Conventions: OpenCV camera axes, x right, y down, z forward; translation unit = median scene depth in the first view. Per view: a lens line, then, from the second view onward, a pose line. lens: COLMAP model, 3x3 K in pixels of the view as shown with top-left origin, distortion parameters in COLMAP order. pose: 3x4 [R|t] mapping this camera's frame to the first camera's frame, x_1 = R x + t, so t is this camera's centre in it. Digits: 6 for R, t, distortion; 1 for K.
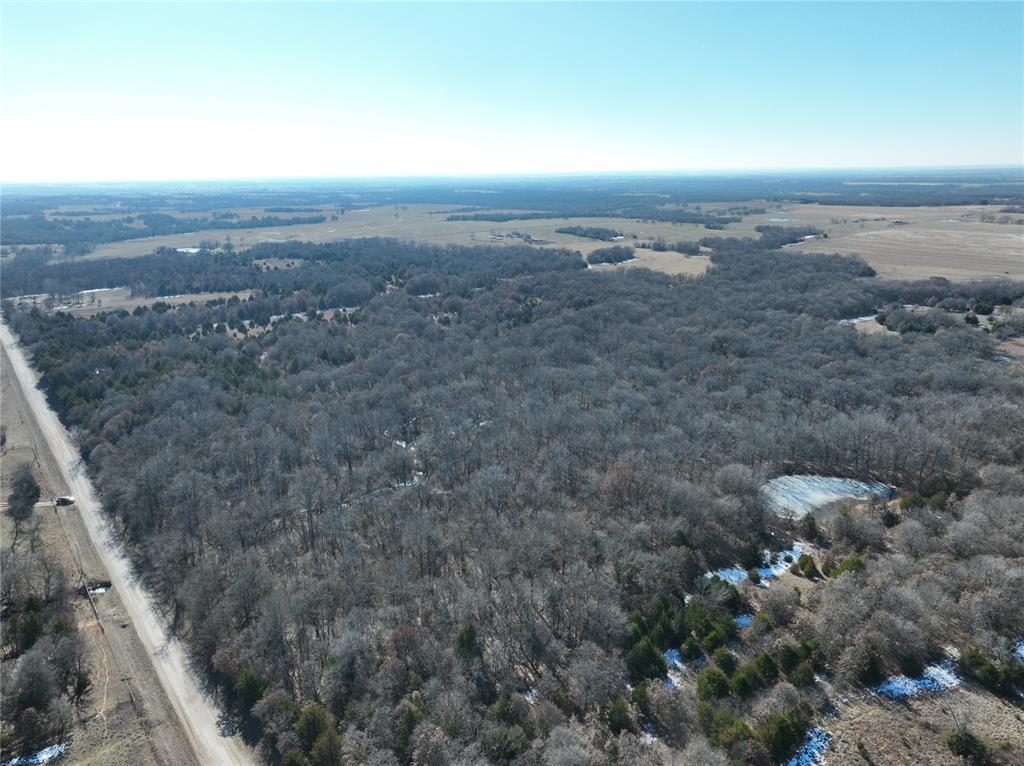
lens RADIAL K [[720.1, 0, 512.0], [0, 720.1, 383.0], [0, 0, 1]] dist [-0.008337, 0.022920]
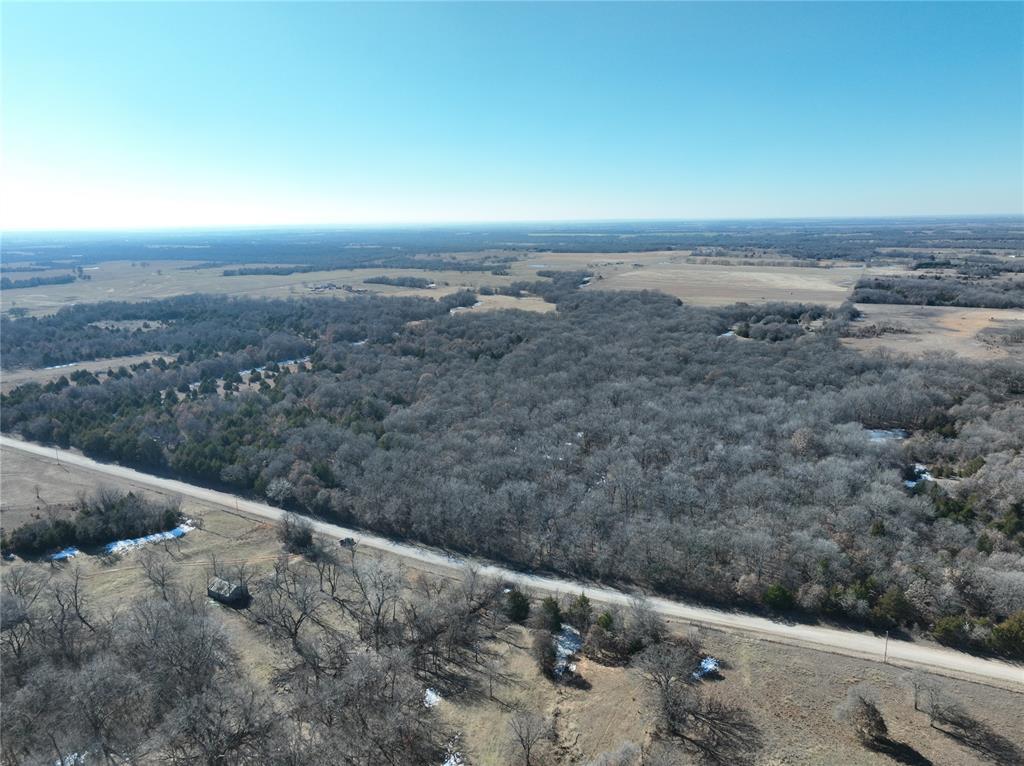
lens RADIAL K [[720.1, 0, 512.0], [0, 720.1, 383.0], [0, 0, 1]] dist [-0.008337, 0.022920]
pose [[0.904553, -0.093660, 0.415946, -0.195054], [0.122396, 0.991554, -0.042903, 0.002965], [-0.408414, 0.089718, 0.908377, -0.010355]]
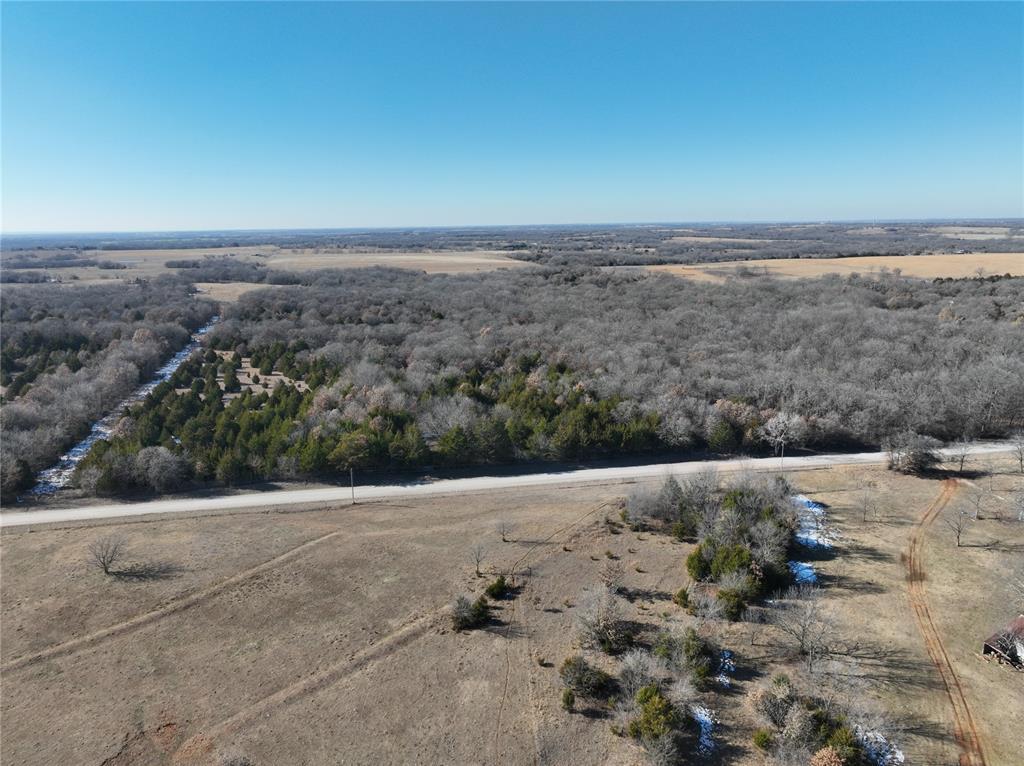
lens RADIAL K [[720.1, 0, 512.0], [0, 720.1, 383.0], [0, 0, 1]] dist [-0.008337, 0.022920]
pose [[0.388475, -0.191364, 0.901370, -0.364428], [0.270926, 0.958682, 0.086767, -0.028294], [-0.880731, 0.210498, 0.424269, 0.247462]]
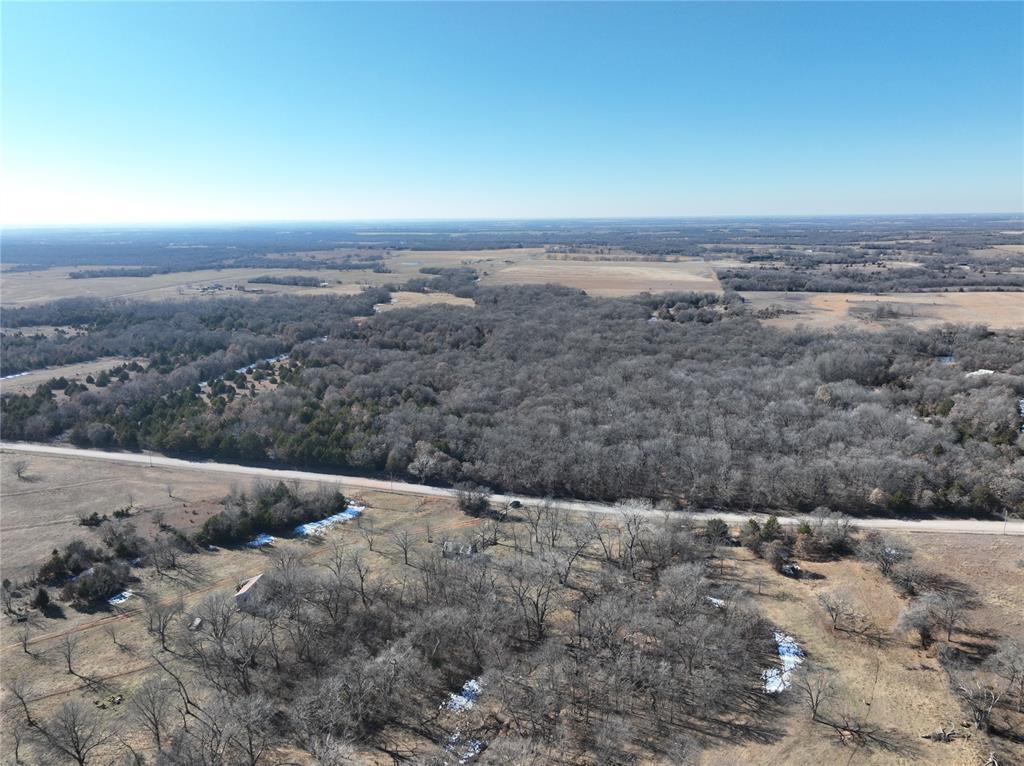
lens RADIAL K [[720.1, 0, 512.0], [0, 720.1, 383.0], [0, 0, 1]] dist [-0.008337, 0.022920]
pose [[0.764002, -0.140000, 0.629842, -0.312706], [0.182518, 0.983198, -0.002853, -0.005294], [-0.618861, 0.117137, 0.776718, 0.023834]]
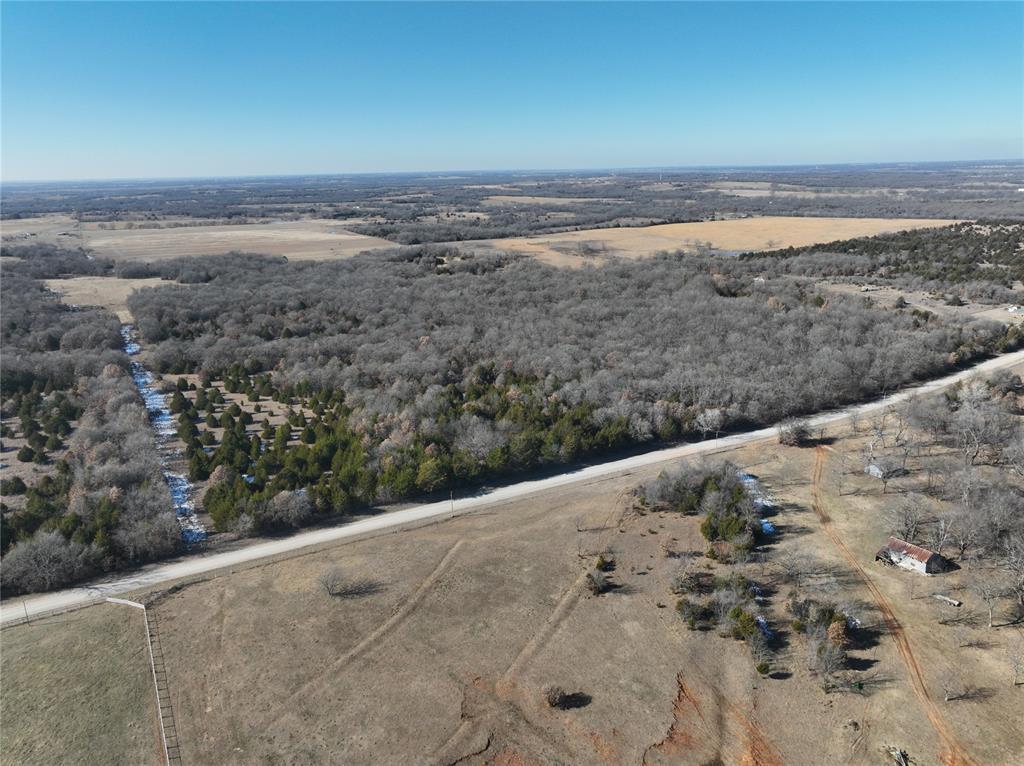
lens RADIAL K [[720.1, 0, 512.0], [0, 720.1, 383.0], [0, 0, 1]] dist [-0.008337, 0.022920]
pose [[0.127256, -0.273931, 0.953293, -0.428808], [0.300326, 0.926632, 0.226179, -0.076743], [-0.945310, 0.257516, 0.200188, 0.280091]]
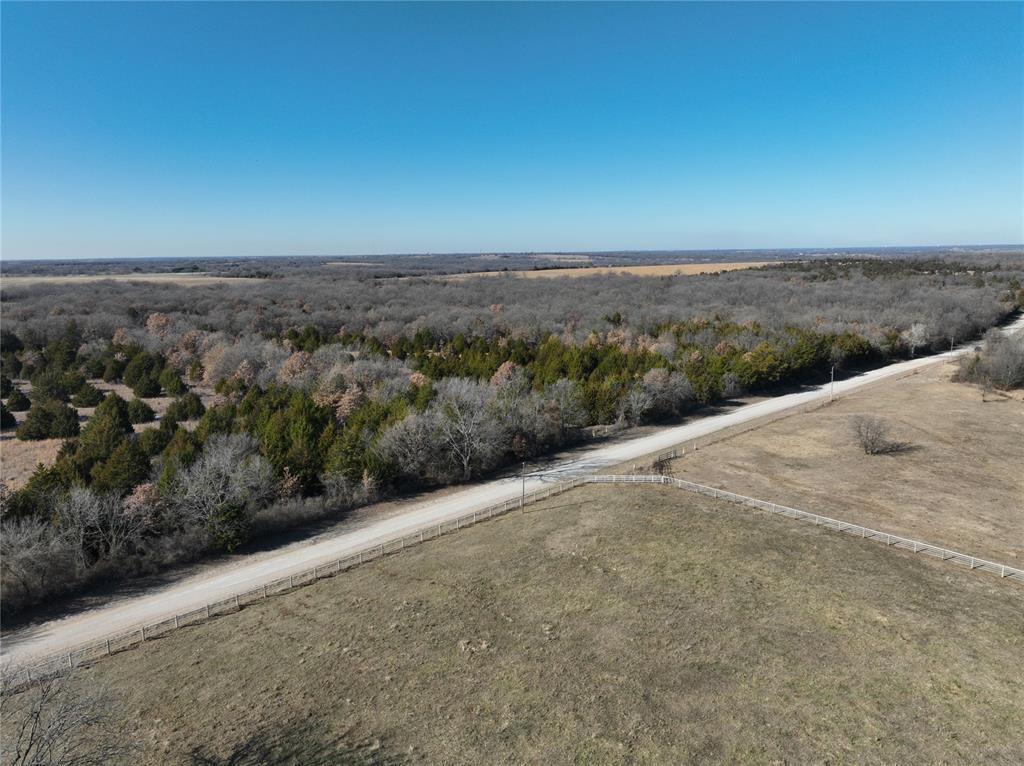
lens RADIAL K [[720.1, 0, 512.0], [0, 720.1, 383.0], [0, 0, 1]] dist [-0.008337, 0.022920]
pose [[-0.149813, -0.161624, 0.975415, -0.391853], [0.297471, 0.933470, 0.200362, -0.057445], [-0.942903, 0.320175, -0.091767, 0.429092]]
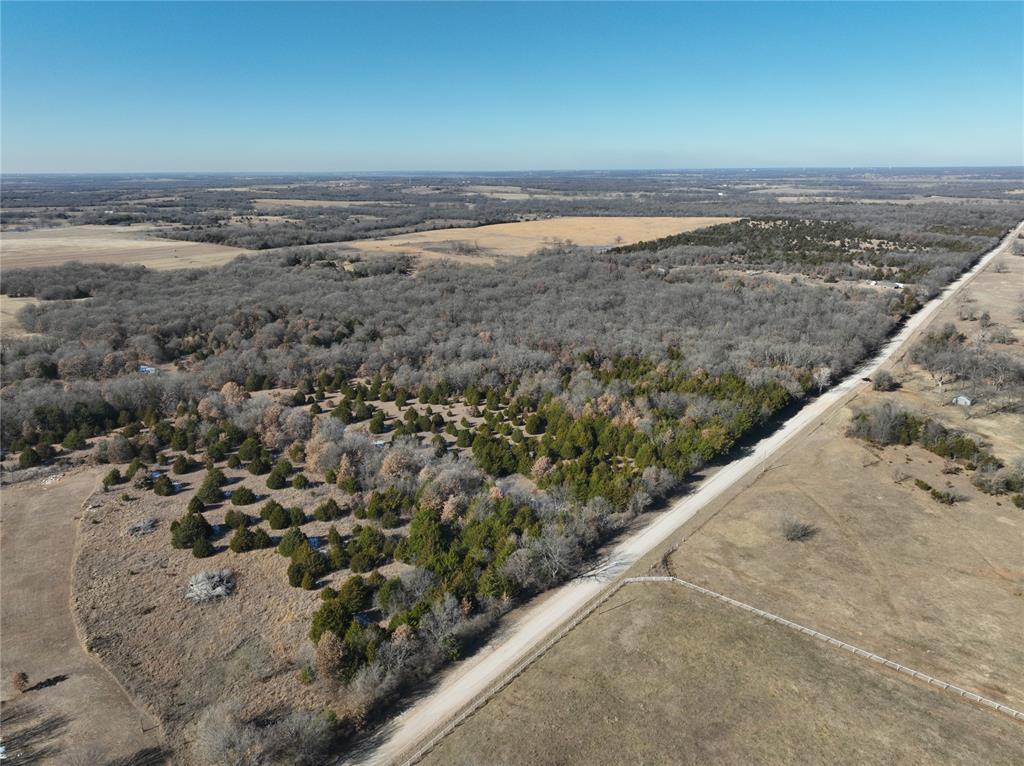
lens RADIAL K [[720.1, 0, 512.0], [0, 720.1, 383.0], [0, 0, 1]] dist [-0.008337, 0.022920]
pose [[-0.249395, -0.262796, 0.932062, -0.434813], [0.286037, 0.899542, 0.330163, -0.126141], [-0.925195, 0.348946, -0.149172, 0.447974]]
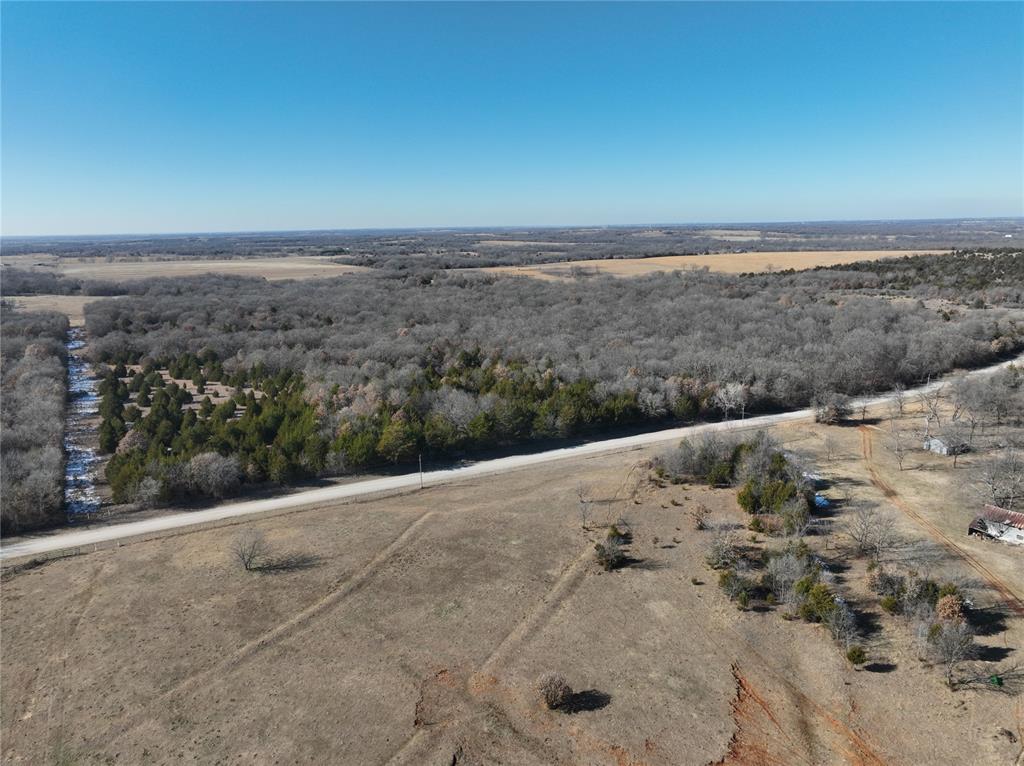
lens RADIAL K [[720.1, 0, 512.0], [0, 720.1, 383.0], [0, 0, 1]] dist [-0.008337, 0.022920]
pose [[0.115862, -0.201530, 0.972606, -0.395600], [0.298052, 0.941129, 0.159502, -0.041780], [-0.947492, 0.271407, 0.169107, 0.294119]]
